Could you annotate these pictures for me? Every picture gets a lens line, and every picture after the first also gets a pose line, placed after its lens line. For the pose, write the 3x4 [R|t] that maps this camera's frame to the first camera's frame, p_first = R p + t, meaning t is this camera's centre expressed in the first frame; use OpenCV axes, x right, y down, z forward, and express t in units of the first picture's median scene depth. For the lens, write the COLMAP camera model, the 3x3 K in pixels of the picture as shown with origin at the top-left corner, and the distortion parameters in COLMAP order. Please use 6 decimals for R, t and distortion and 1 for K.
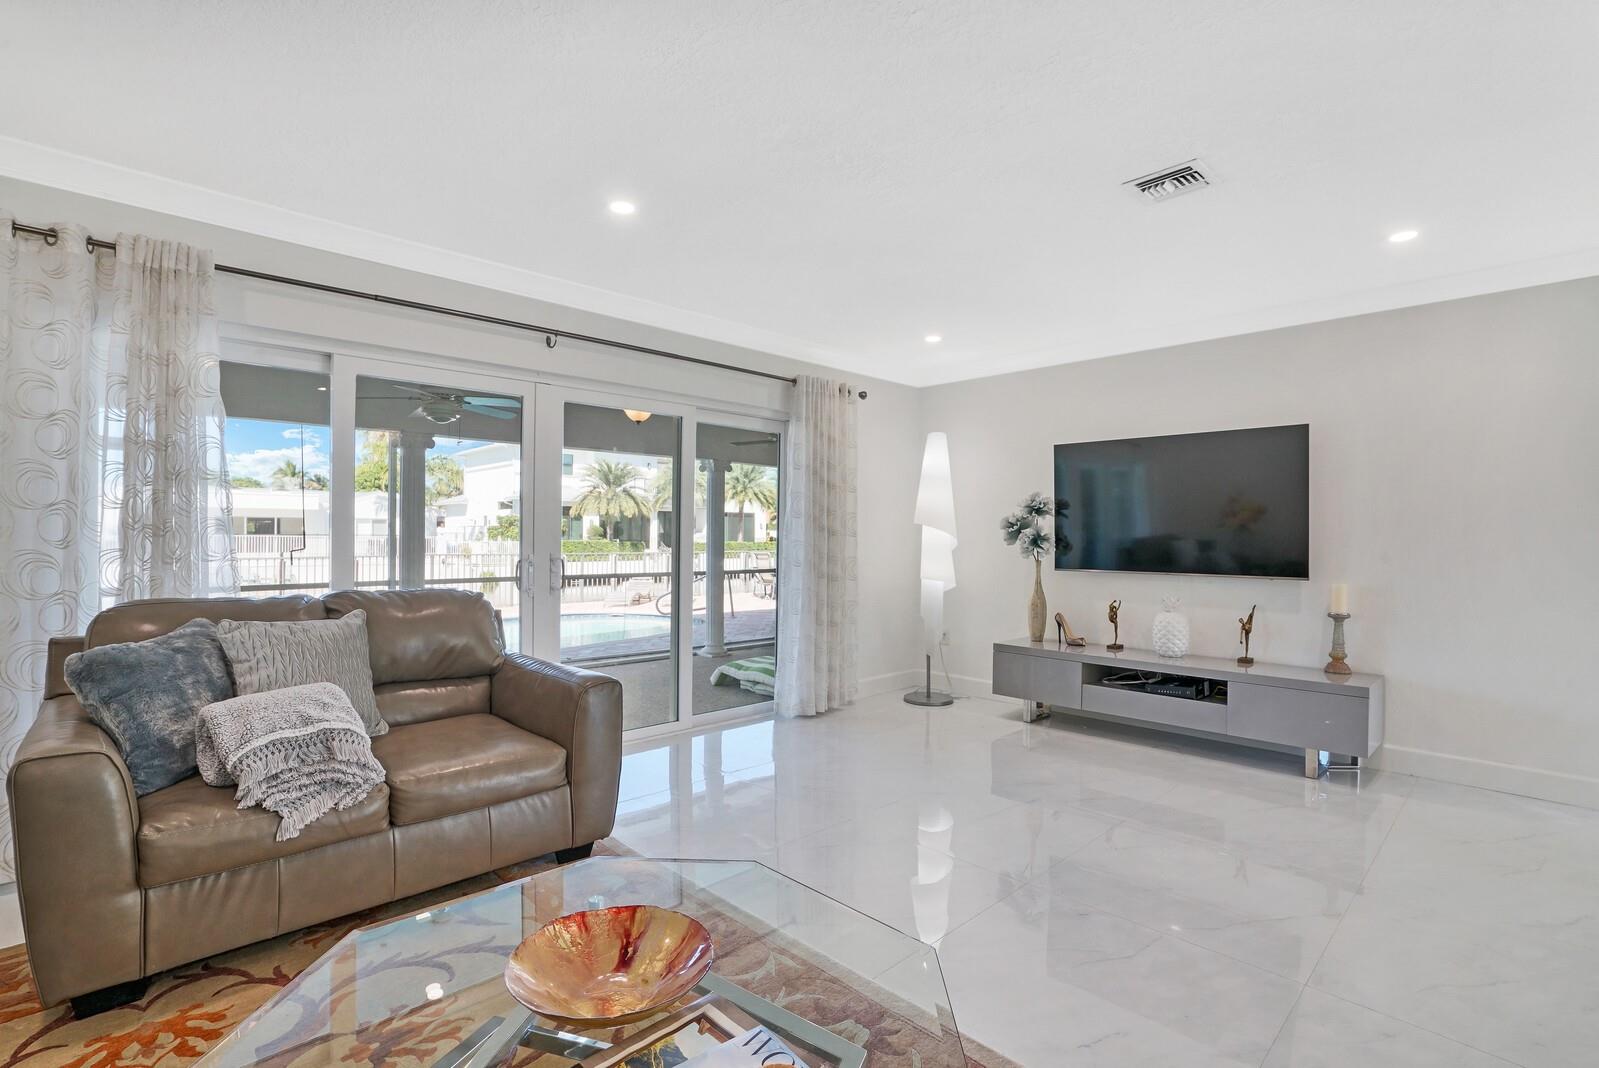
lens RADIAL K [[789.7, 0, 836.6], [0, 789.7, 533.0], [0, 0, 1]] dist [0.002883, 0.001471]
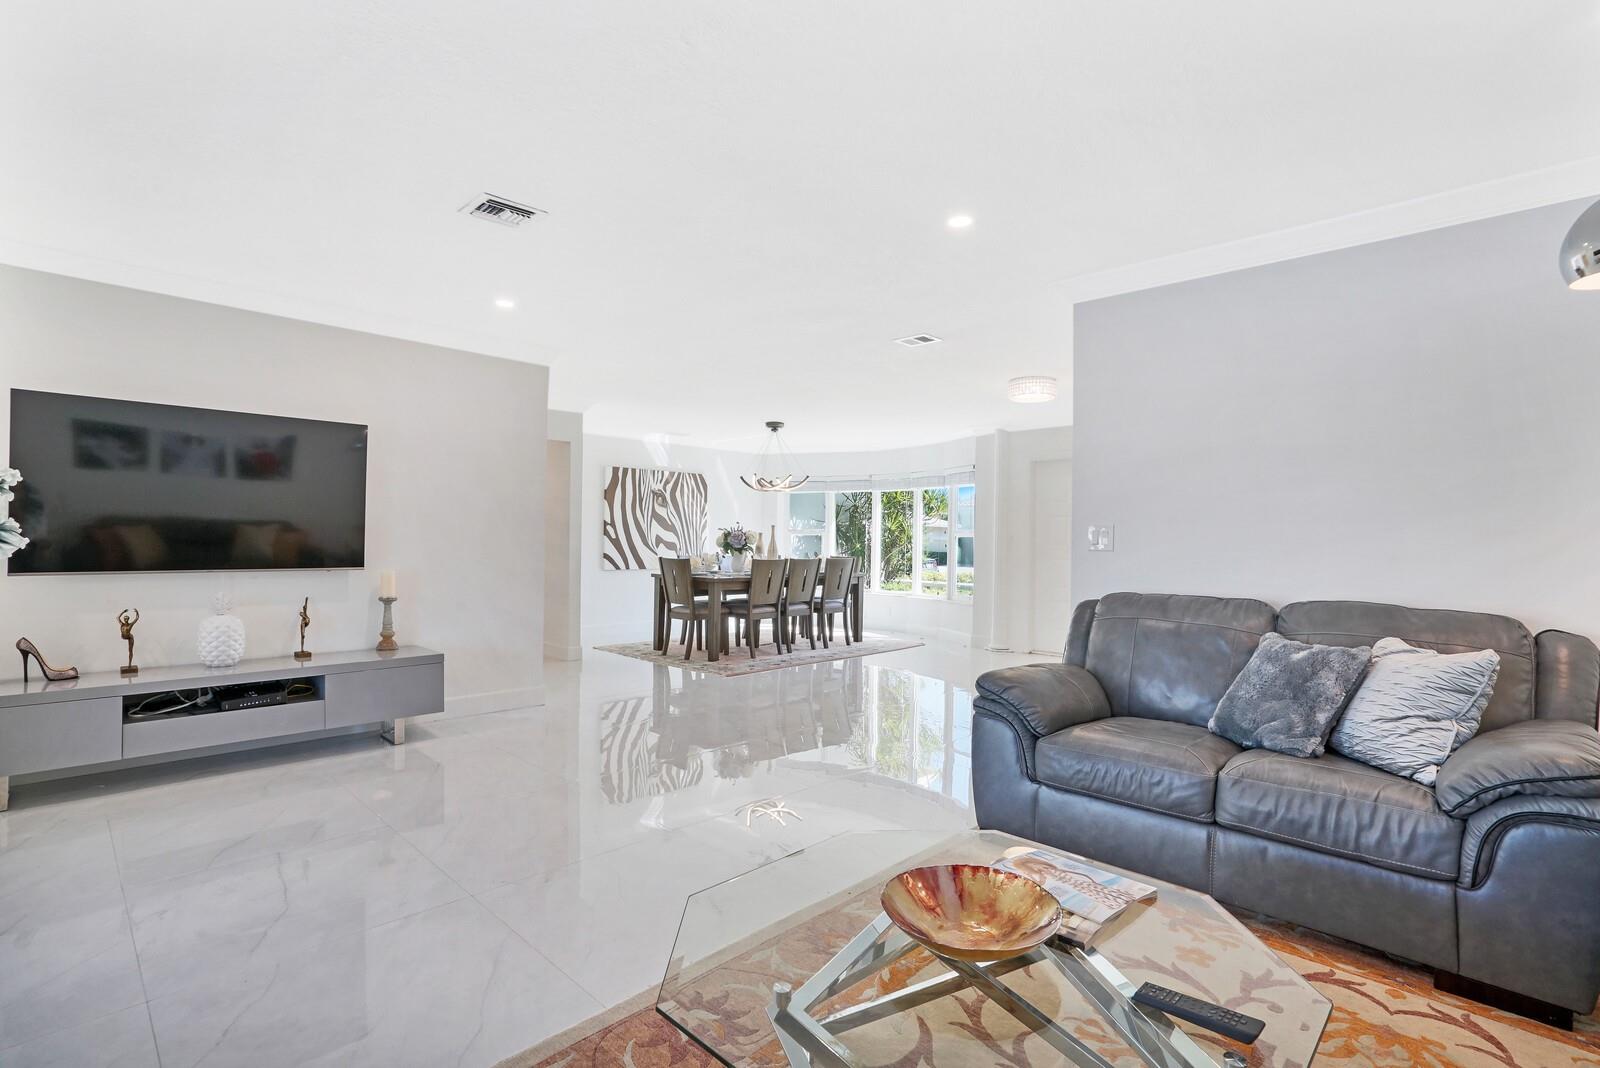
lens RADIAL K [[768.3, 0, 800.0], [0, 768.3, 534.0], [0, 0, 1]] dist [-0.019172, 0.000885]
pose [[0.043953, -0.009845, 0.998985, -0.382649], [-0.014734, 0.999836, 0.010501, -0.006935], [-0.998925, -0.015181, 0.043800, 0.333686]]
